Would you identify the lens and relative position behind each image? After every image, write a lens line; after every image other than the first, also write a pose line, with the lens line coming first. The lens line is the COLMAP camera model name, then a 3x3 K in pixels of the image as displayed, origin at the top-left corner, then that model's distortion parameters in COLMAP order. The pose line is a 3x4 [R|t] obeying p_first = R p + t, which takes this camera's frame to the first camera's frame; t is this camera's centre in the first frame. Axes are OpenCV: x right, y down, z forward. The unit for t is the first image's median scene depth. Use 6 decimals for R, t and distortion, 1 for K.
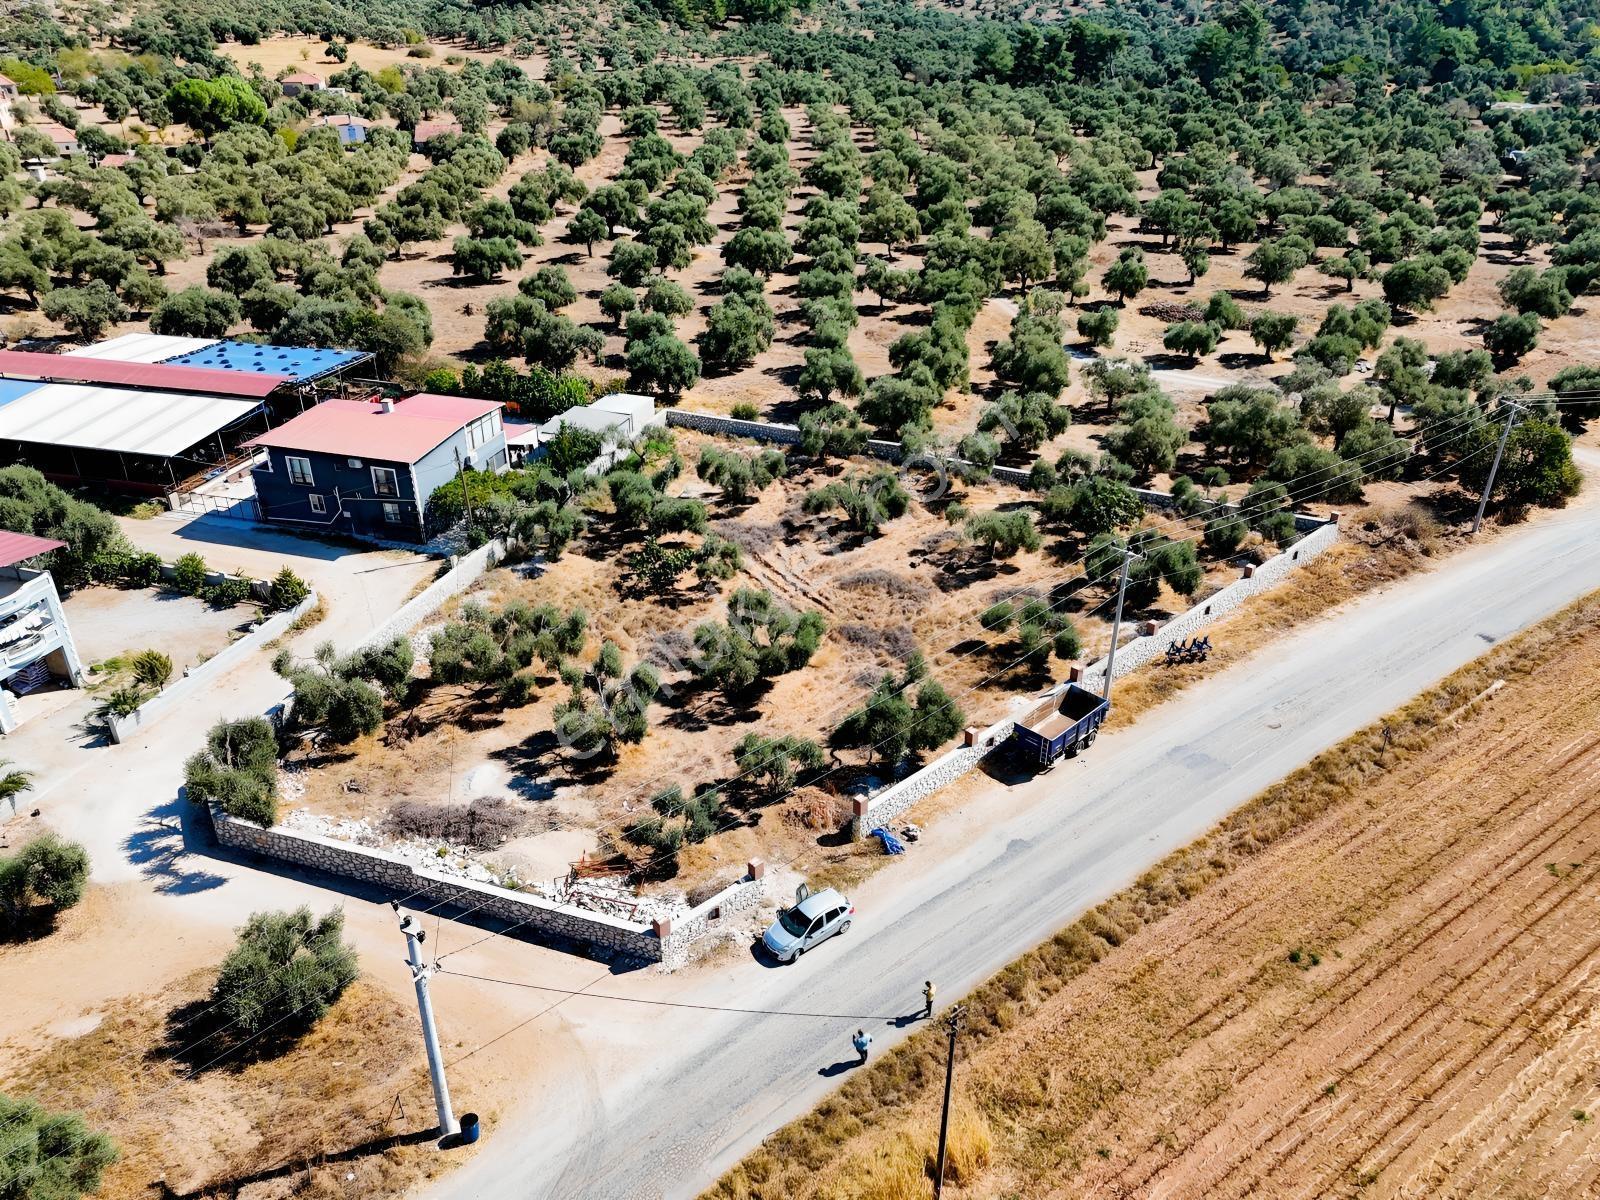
lens RADIAL K [[1178.7, 0, 798.2], [0, 1178.7, 598.9], [0, 0, 1]] dist [0.064170, -0.052289]
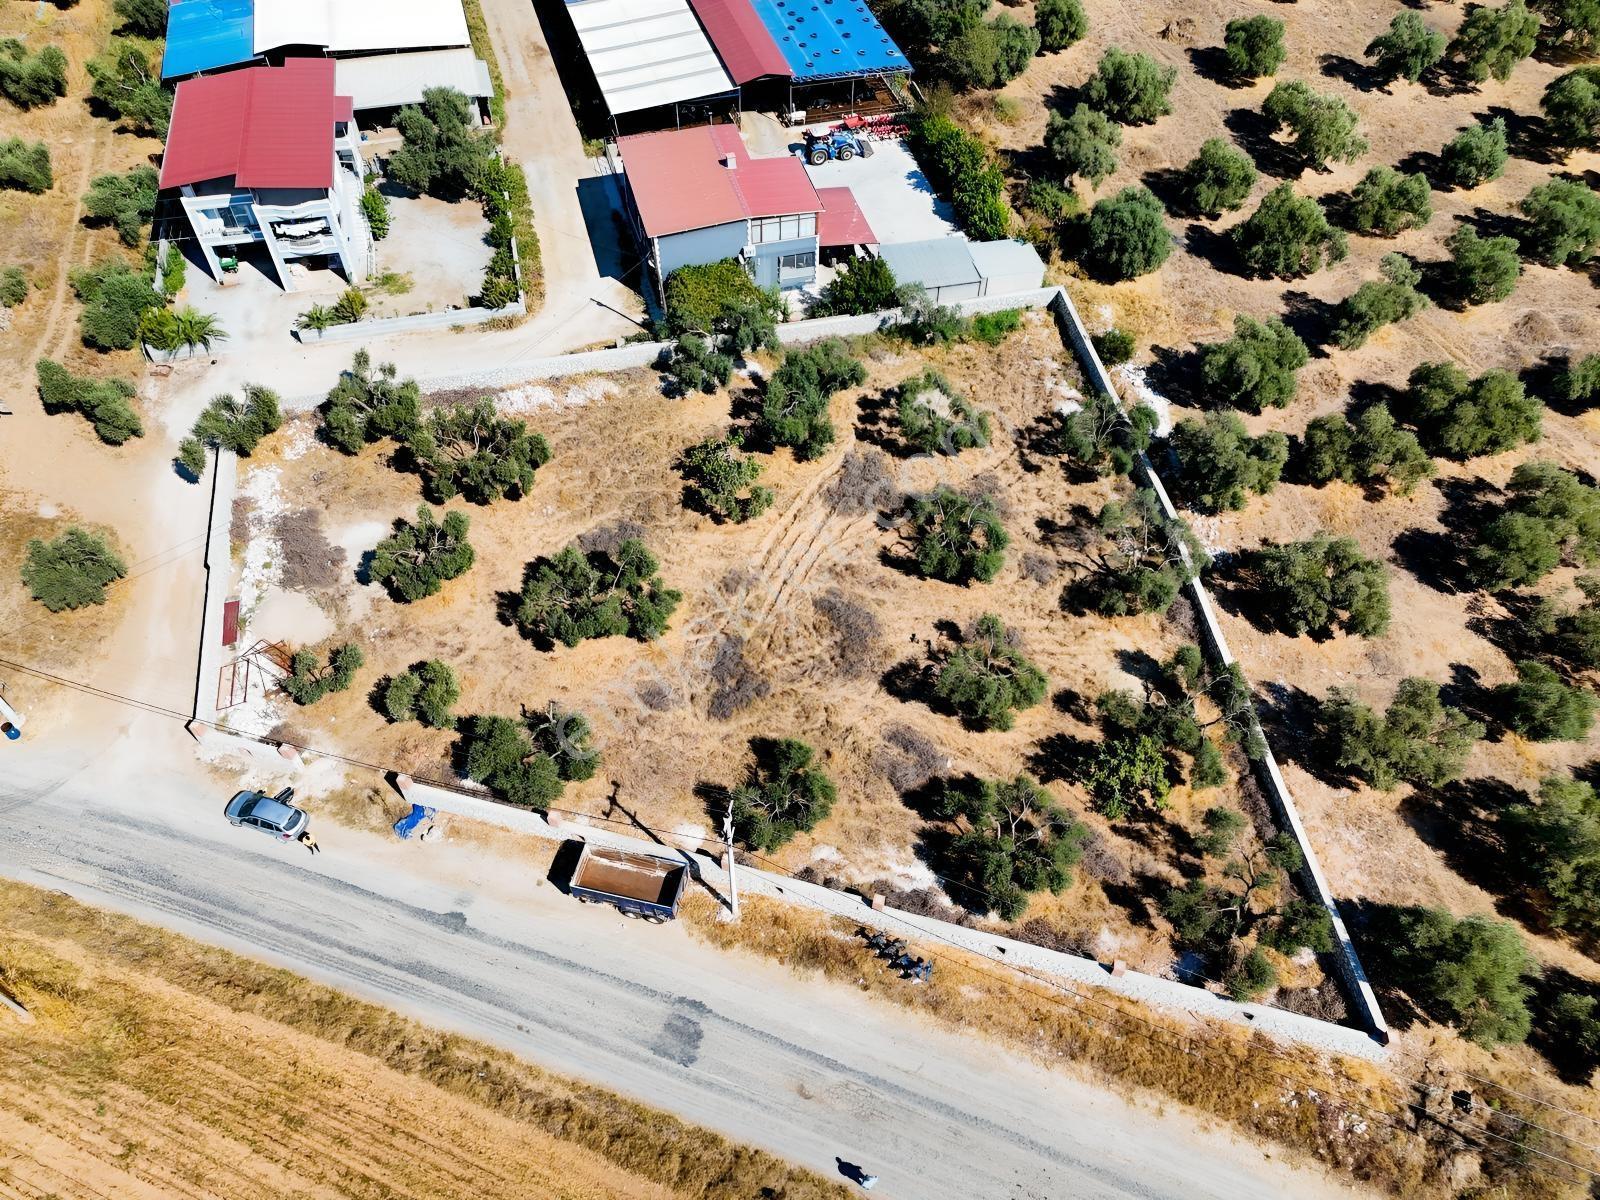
lens RADIAL K [[1178.7, 0, 798.2], [0, 1178.7, 598.9], [0, 0, 1]] dist [0.064170, -0.052289]
pose [[0.524952, 0.664683, -0.531621, 0.494549], [-0.413377, 0.745098, 0.523401, -0.466153], [0.744006, -0.055001, 0.665905, 0.382304]]
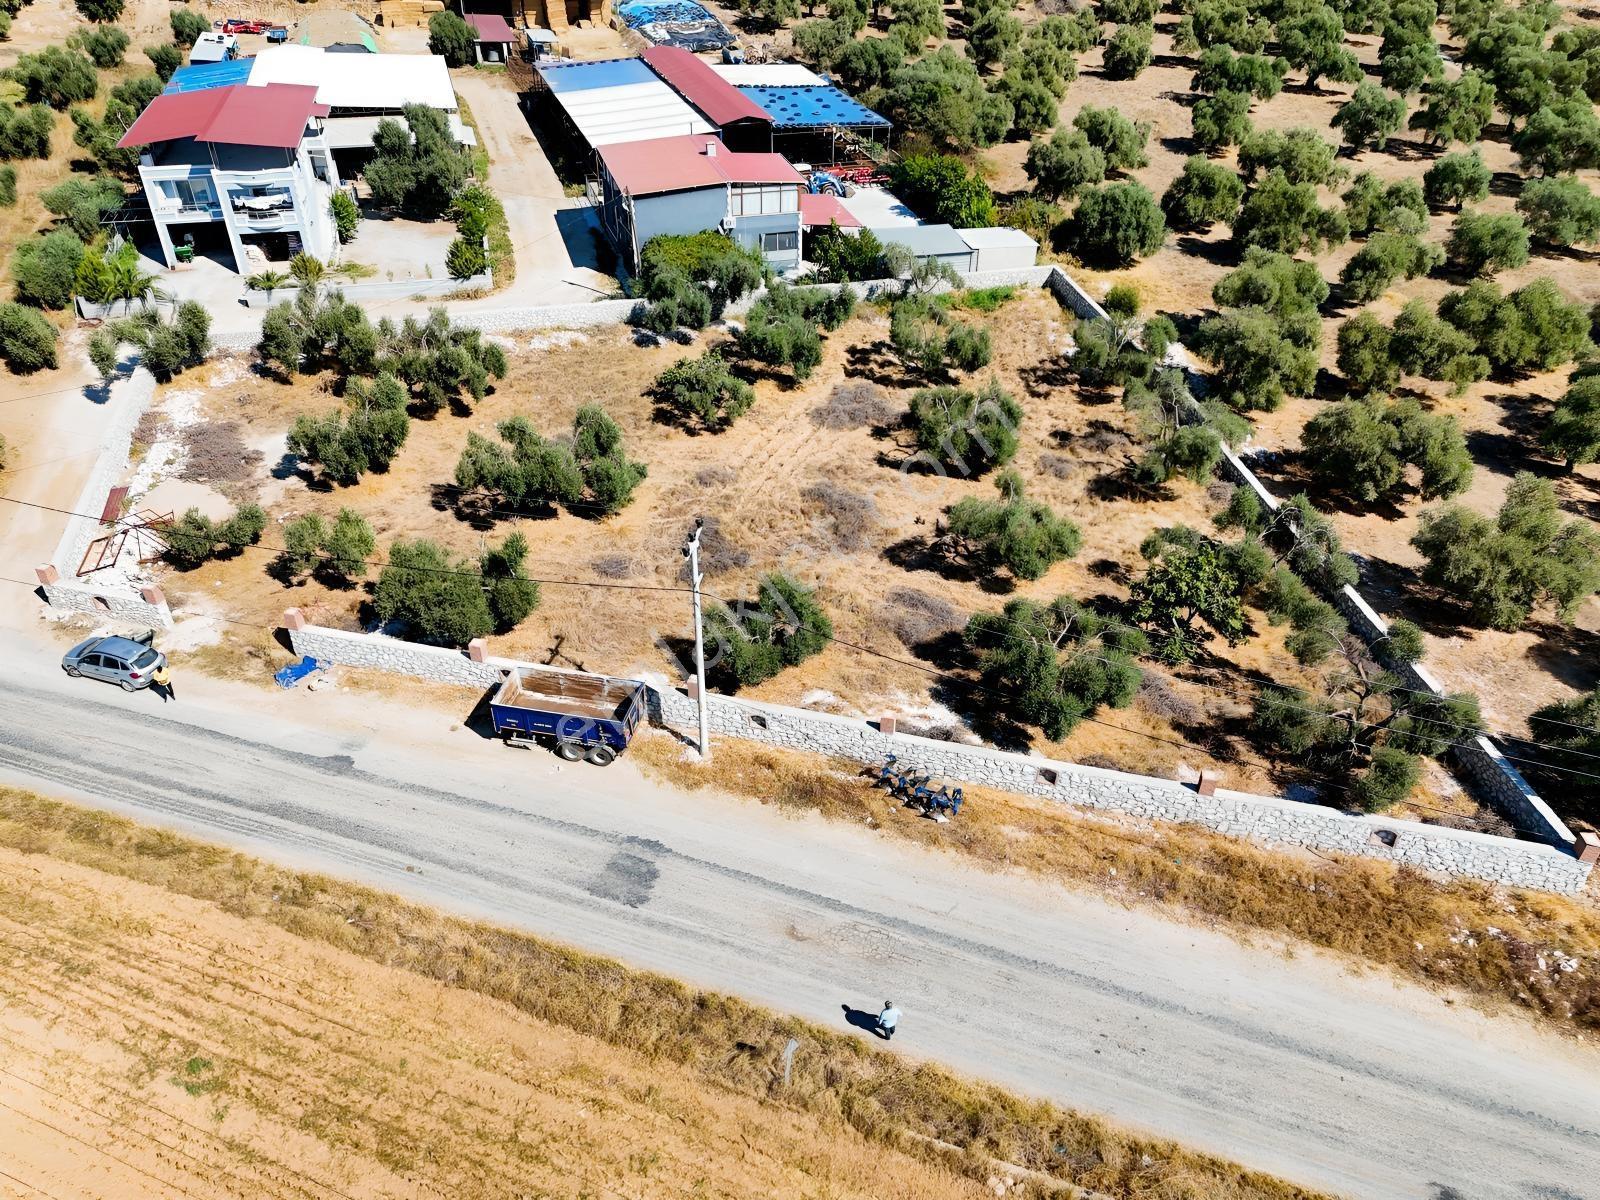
lens RADIAL K [[1178.7, 0, 798.2], [0, 1178.7, 598.9], [0, 0, 1]] dist [0.064170, -0.052289]
pose [[0.538036, 0.489928, -0.685921, 0.589819], [-0.407669, 0.863486, 0.296980, -0.174128], [0.737783, 0.119843, 0.664315, 0.477650]]
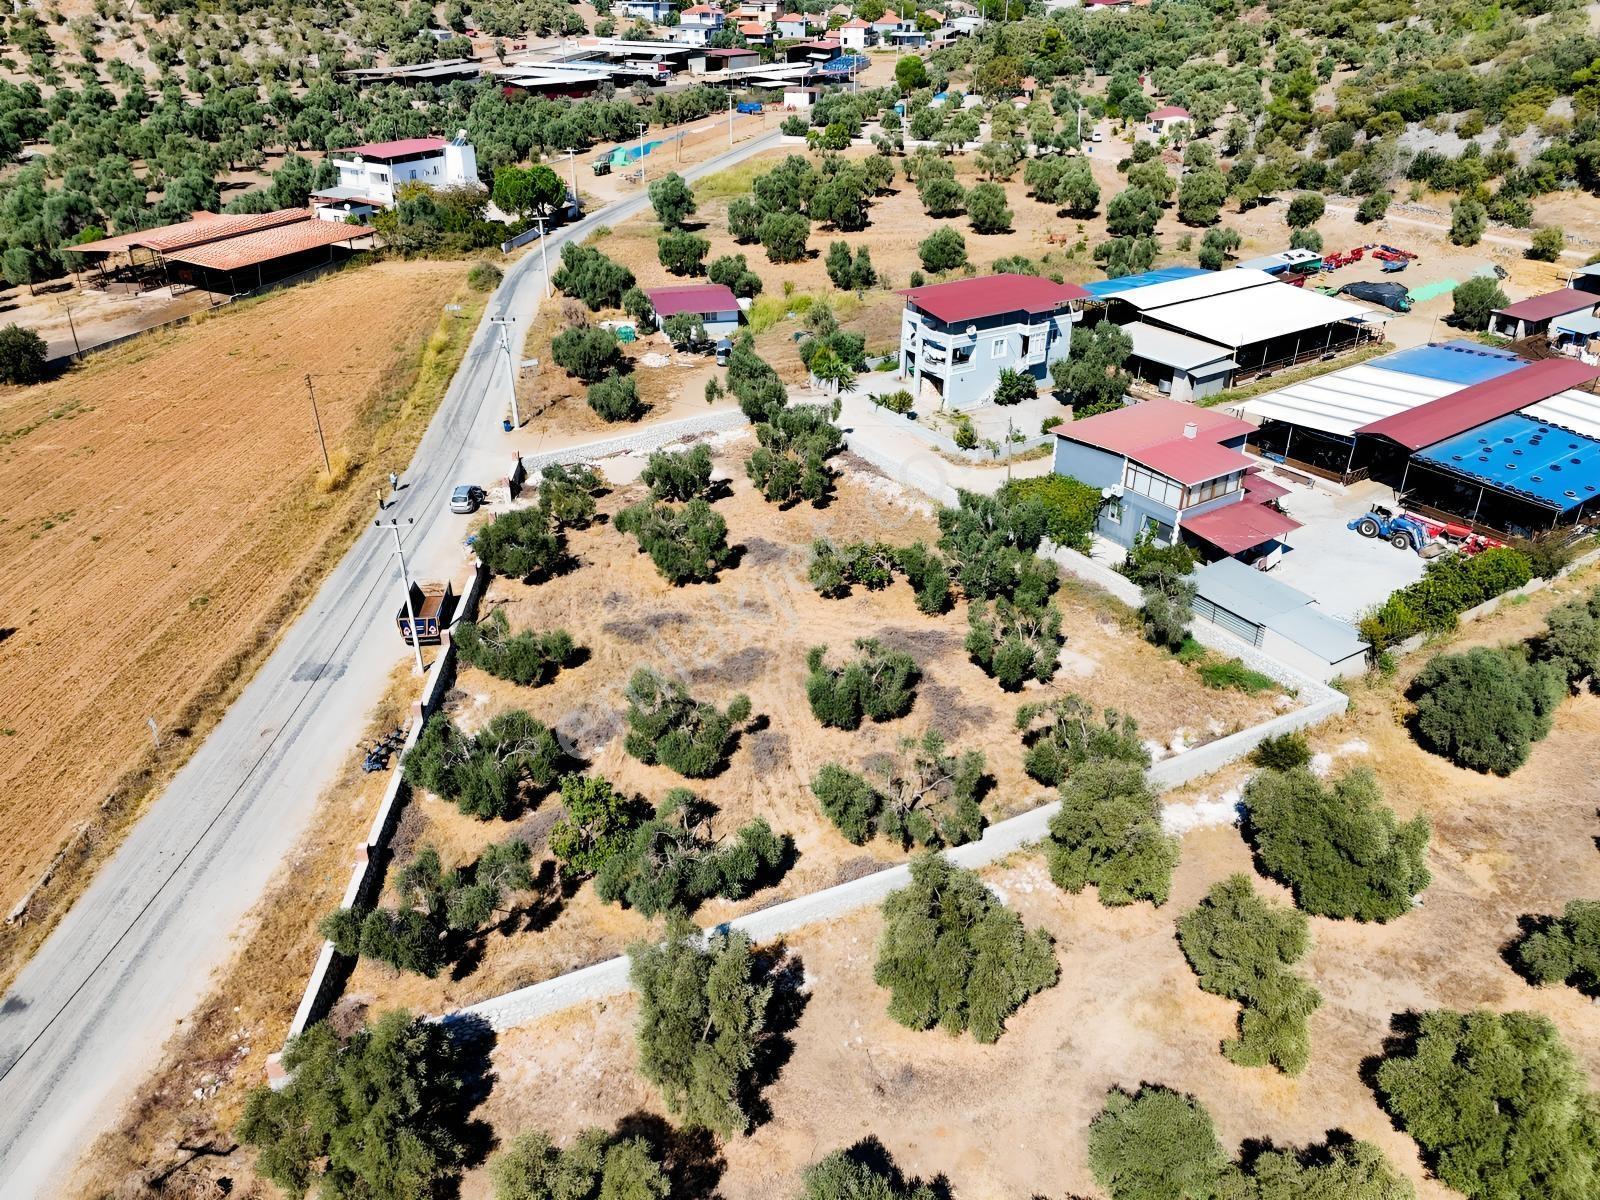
lens RADIAL K [[1178.7, 0, 798.2], [0, 1178.7, 598.9], [0, 0, 1]] dist [0.064170, -0.052289]
pose [[-0.630675, 0.365639, -0.684512, 0.623662], [-0.372857, 0.630808, 0.680484, -0.665801], [0.680607, 0.684390, -0.261504, 1.213806]]
